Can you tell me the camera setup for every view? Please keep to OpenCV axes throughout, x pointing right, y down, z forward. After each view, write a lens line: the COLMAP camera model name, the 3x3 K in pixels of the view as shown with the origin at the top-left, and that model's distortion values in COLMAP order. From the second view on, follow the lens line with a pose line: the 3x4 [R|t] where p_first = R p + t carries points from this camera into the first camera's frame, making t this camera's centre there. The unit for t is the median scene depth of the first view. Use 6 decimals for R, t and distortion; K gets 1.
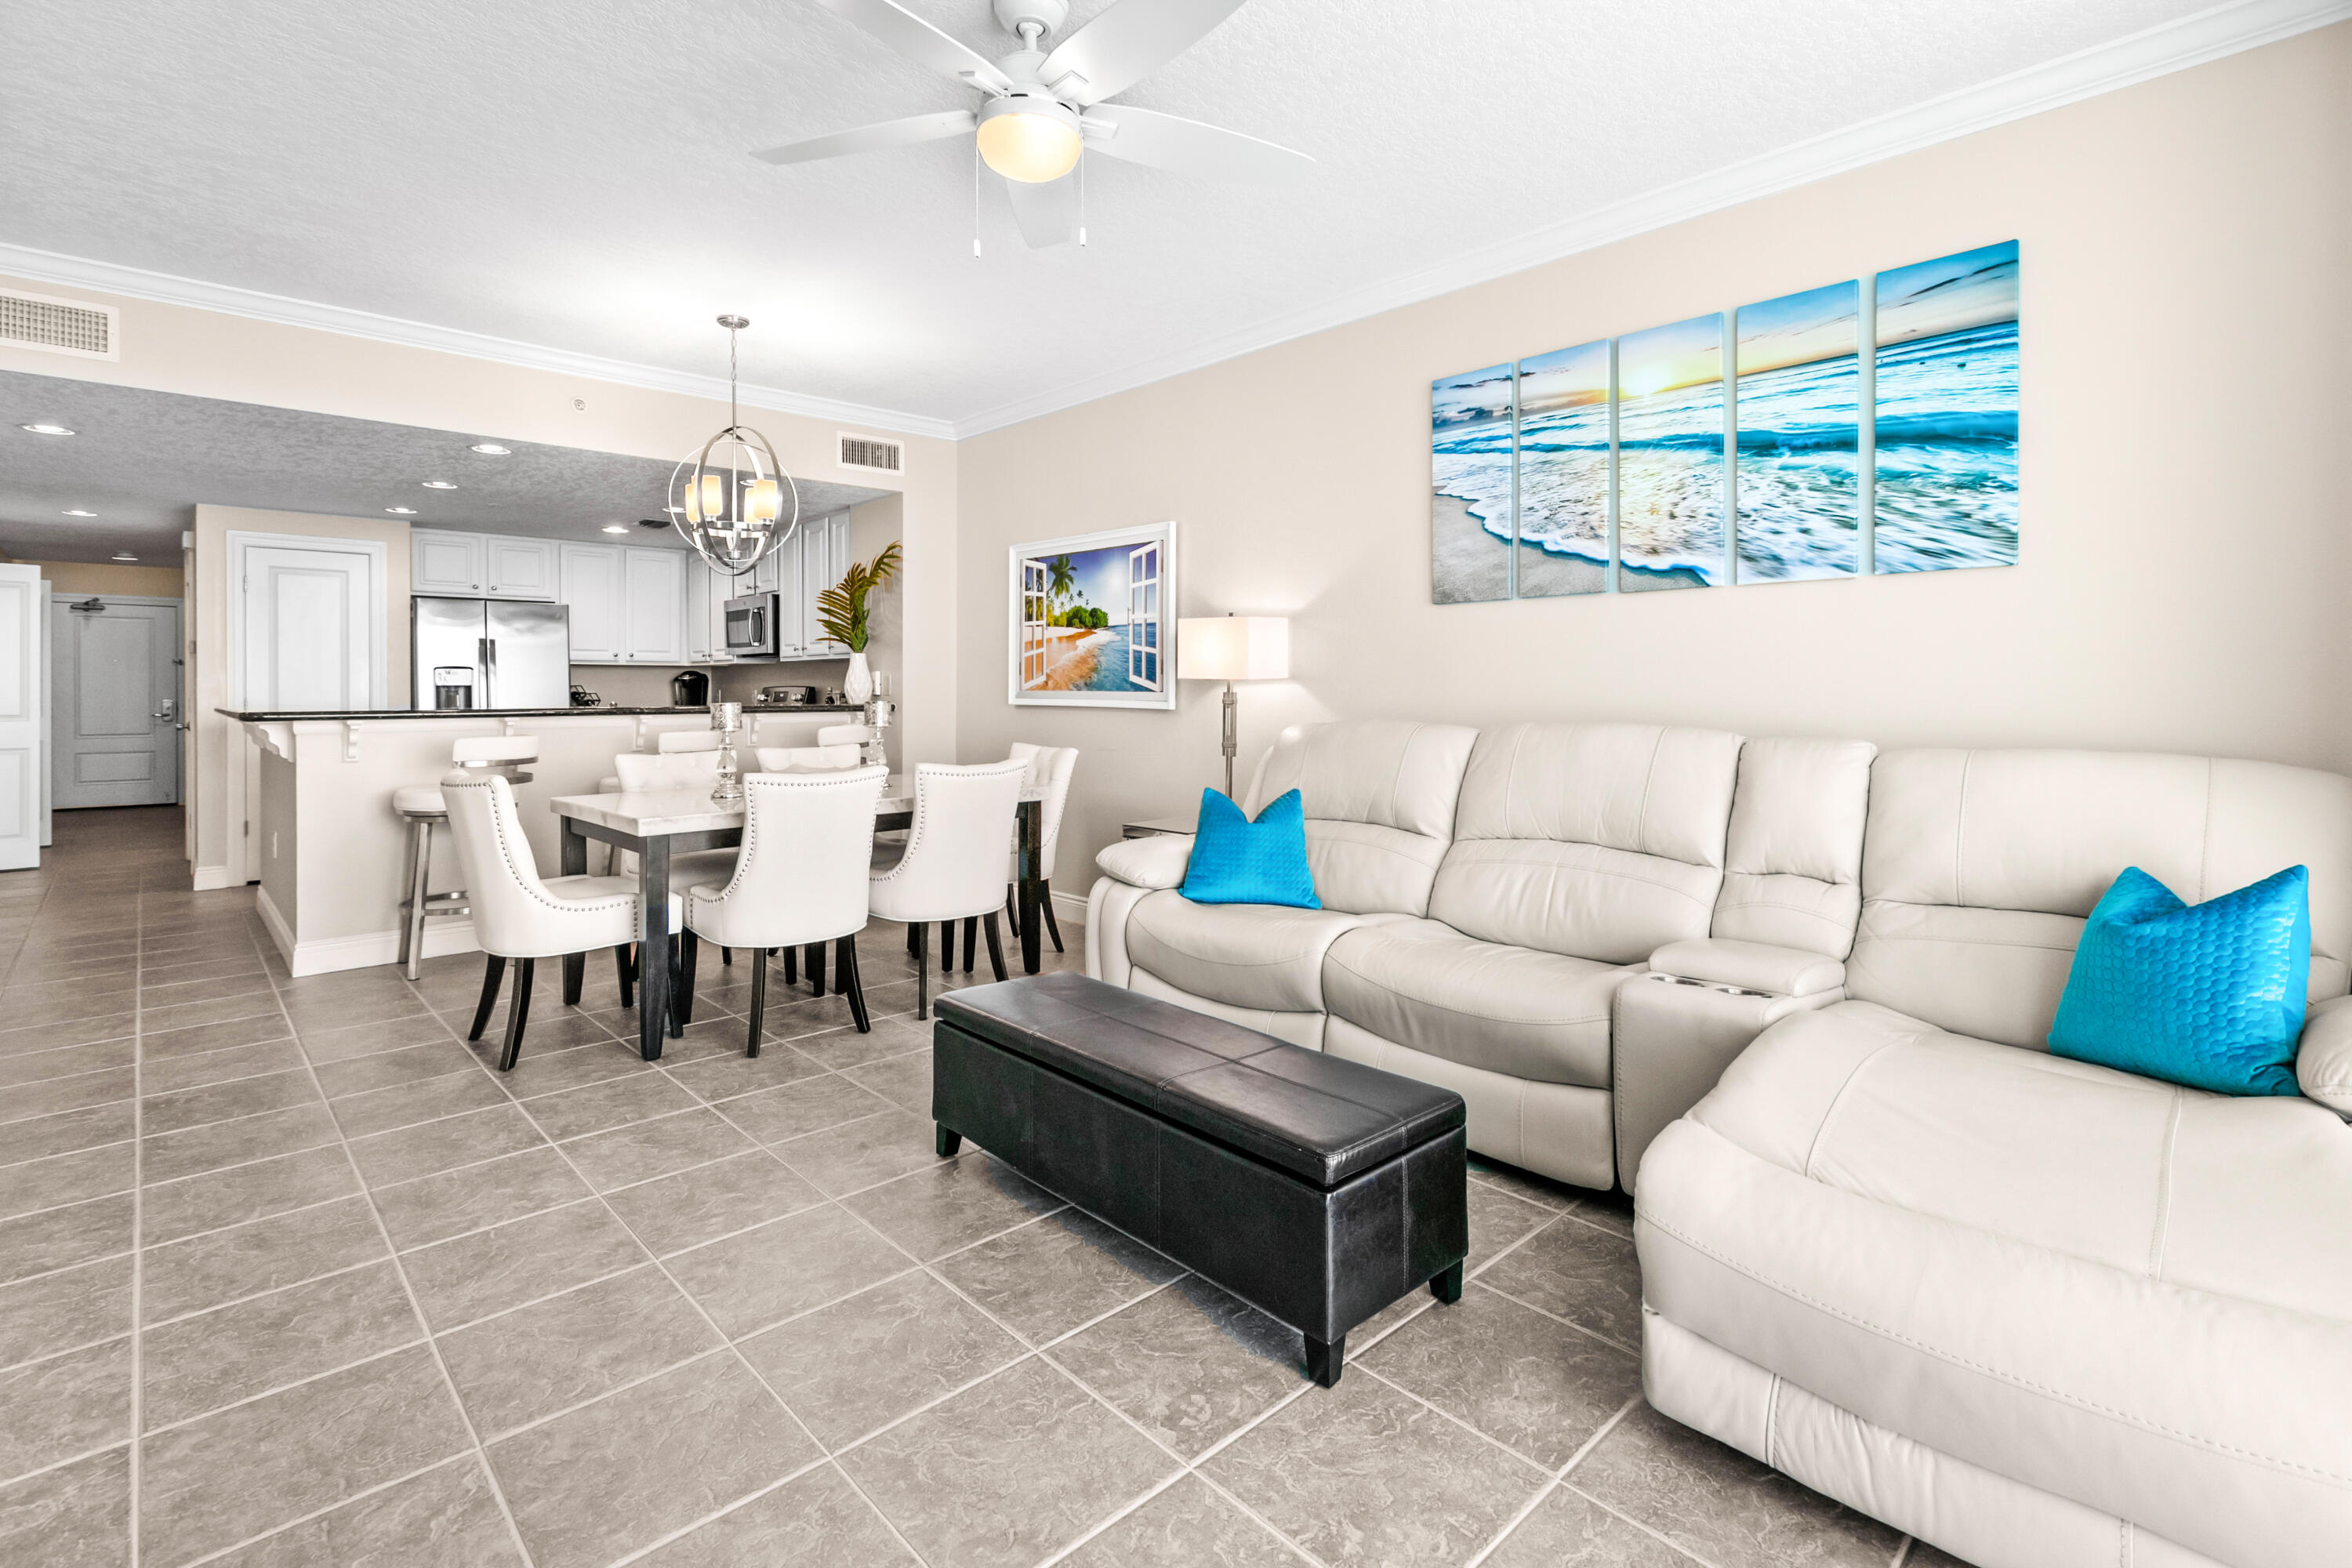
lens RADIAL K [[1085.9, 0, 1144.9], [0, 1085.9, 688.8], [0, 0, 1]] dist [0.002783, 0.000113]
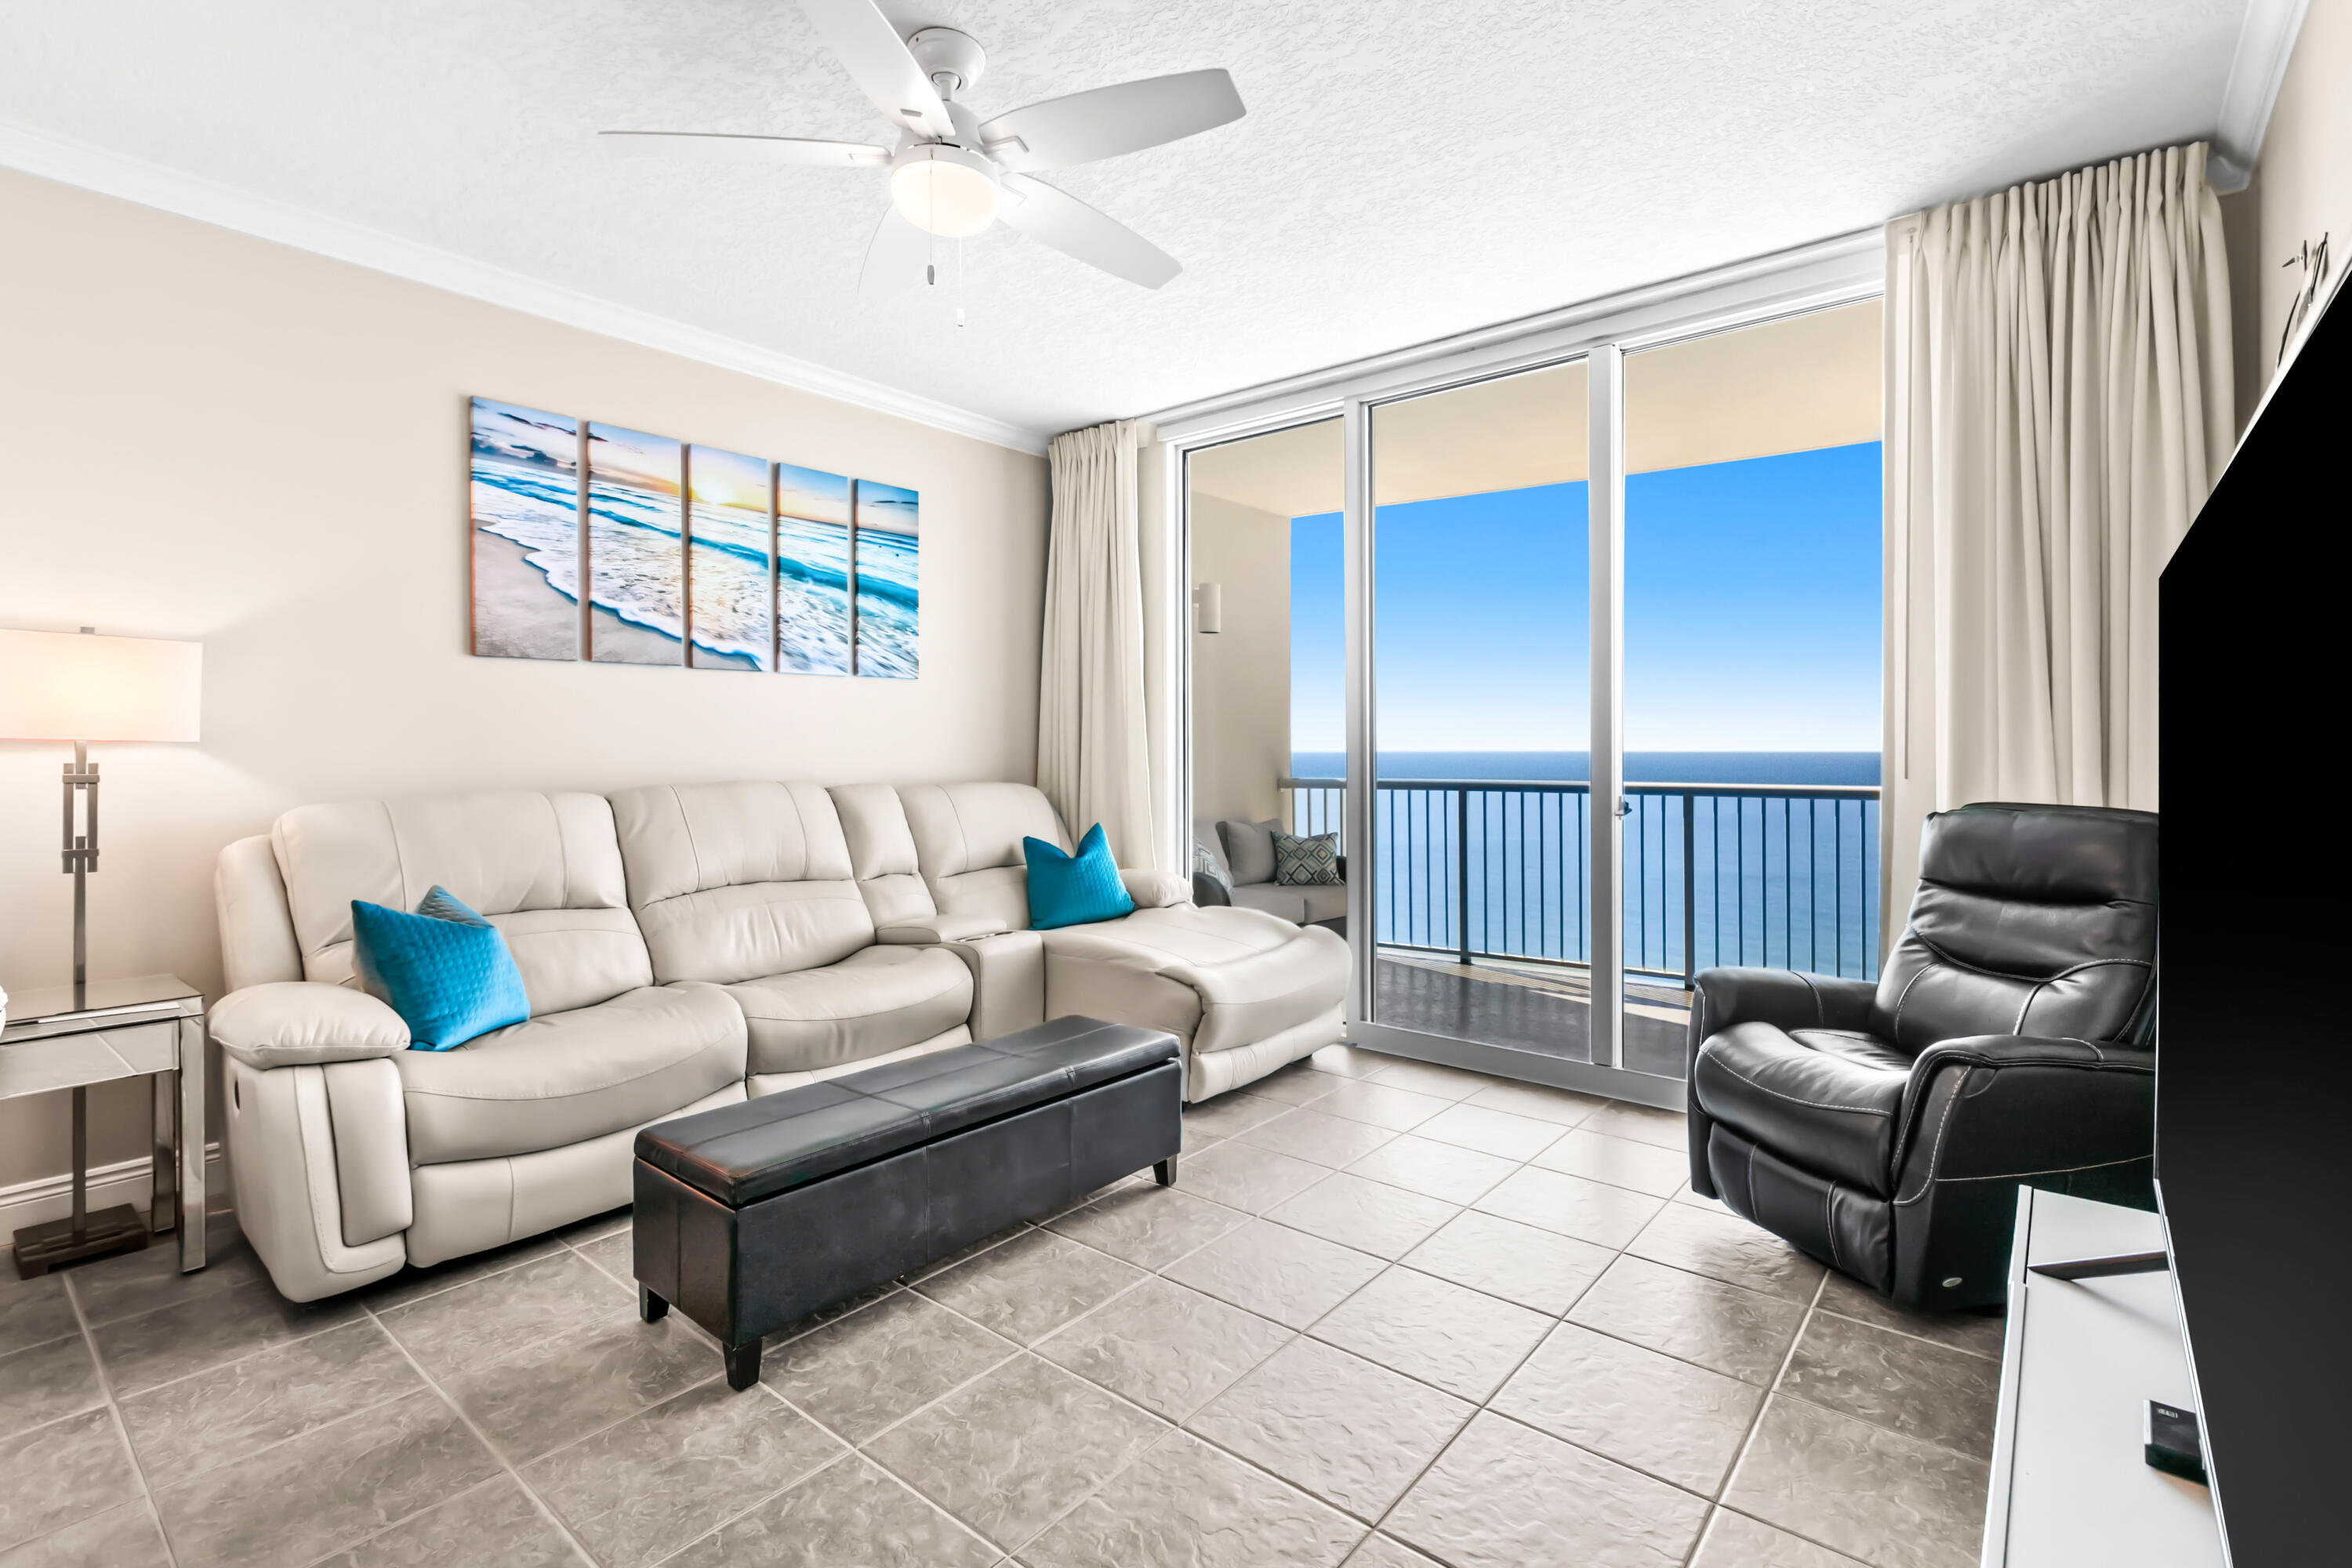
lens RADIAL K [[1085.9, 0, 1191.1], [0, 1085.9, 750.3], [0, 0, 1]] dist [0.002783, 0.000113]
pose [[-0.144366, -0.001977, 0.989522, -0.666544], [0.005947, 0.999978, 0.002865, -0.001676], [-0.989506, 0.006298, -0.144351, 0.559927]]
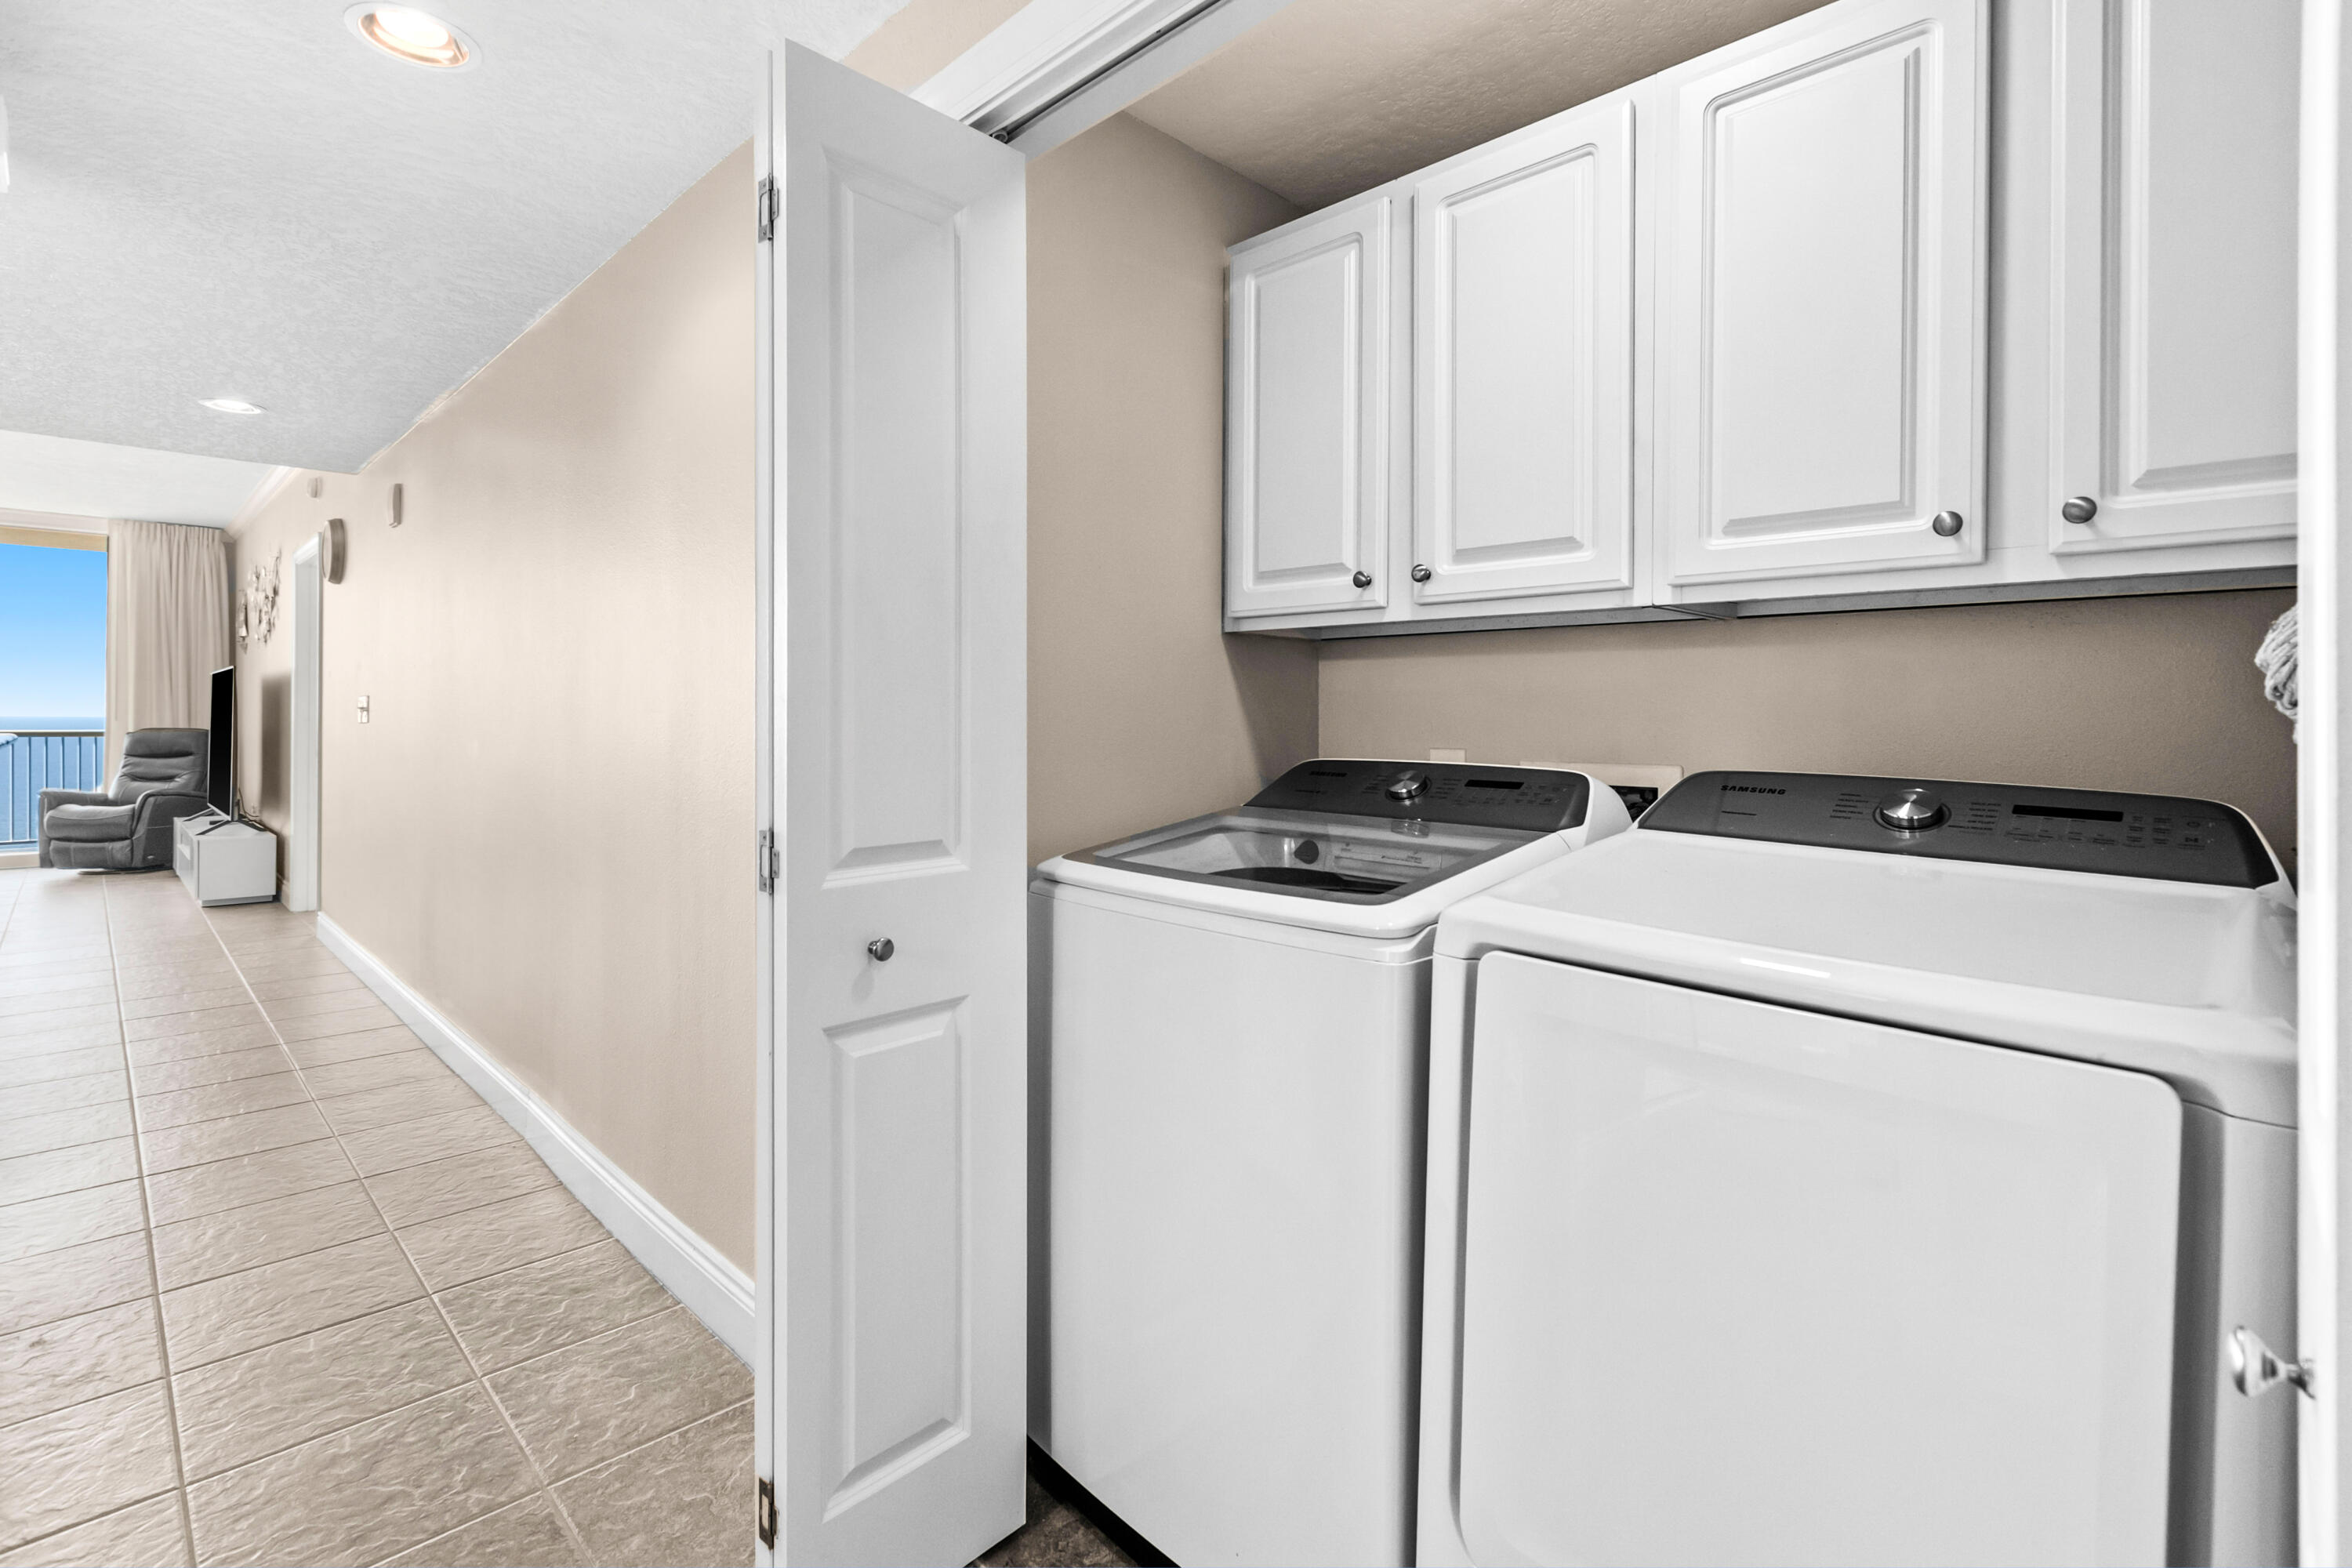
lens RADIAL K [[1085.9, 0, 1153.6], [0, 1085.9, 705.7], [0, 0, 1]] dist [0.002783, 0.000113]
pose [[-0.999669, -0.000828, -0.025716, -1.978629], [-0.000855, 0.999999, 0.001032, -0.009979], [0.025715, 0.001054, -0.999669, 2.159807]]
